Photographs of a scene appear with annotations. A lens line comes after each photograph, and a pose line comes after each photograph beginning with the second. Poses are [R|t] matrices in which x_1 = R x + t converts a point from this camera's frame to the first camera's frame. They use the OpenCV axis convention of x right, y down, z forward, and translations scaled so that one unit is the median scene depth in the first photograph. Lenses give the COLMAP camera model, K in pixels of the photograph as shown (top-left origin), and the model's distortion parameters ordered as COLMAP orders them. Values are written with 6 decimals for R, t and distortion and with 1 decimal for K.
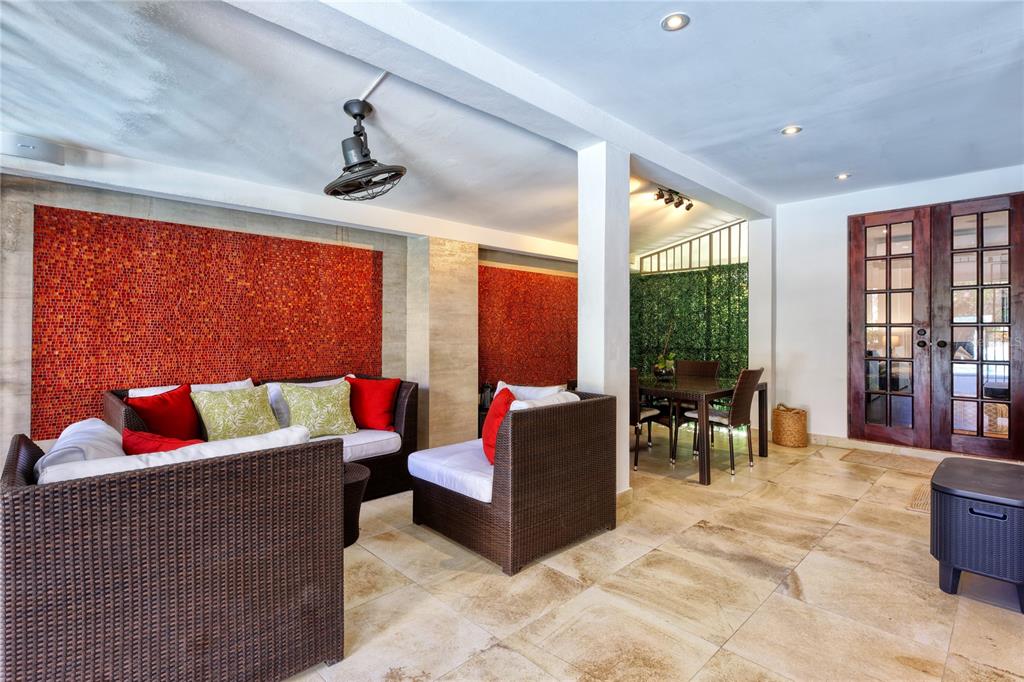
lens RADIAL K [[447.8, 0, 509.5], [0, 447.8, 330.2], [0, 0, 1]] dist [0.000812, 0.000058]
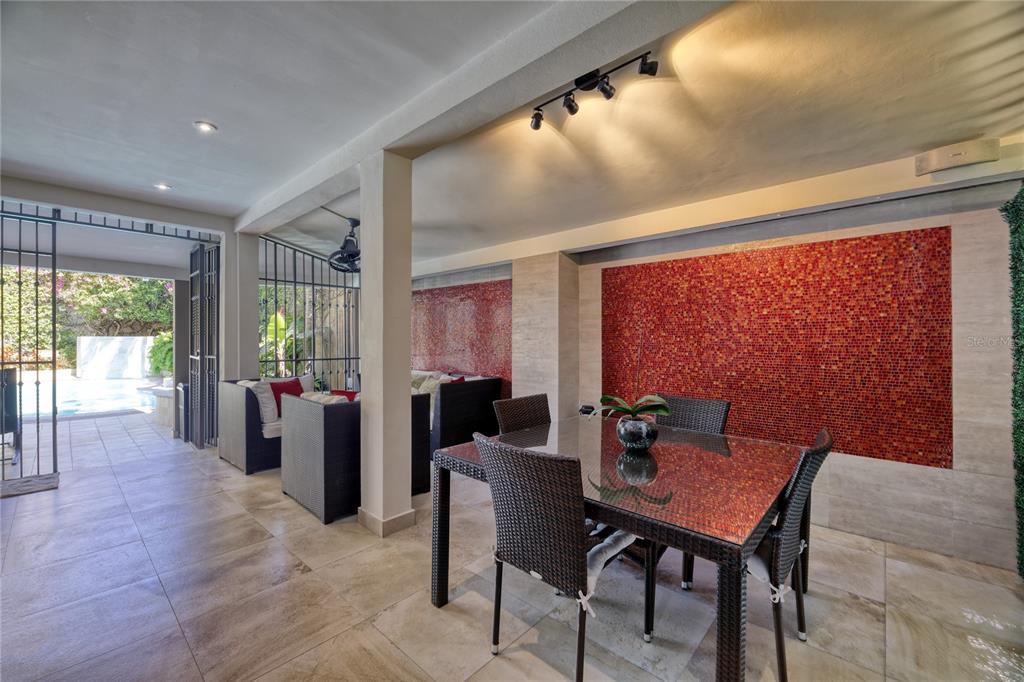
lens RADIAL K [[421.8, 0, 512.0], [0, 421.8, 341.0], [0, 0, 1]] dist [-0.000232, -0.000015]
pose [[0.099257, -0.001405, -0.995061, 1.167519], [-0.001923, 0.999997, -0.001604, -0.006726], [0.995060, 0.002073, 0.099254, 1.201956]]
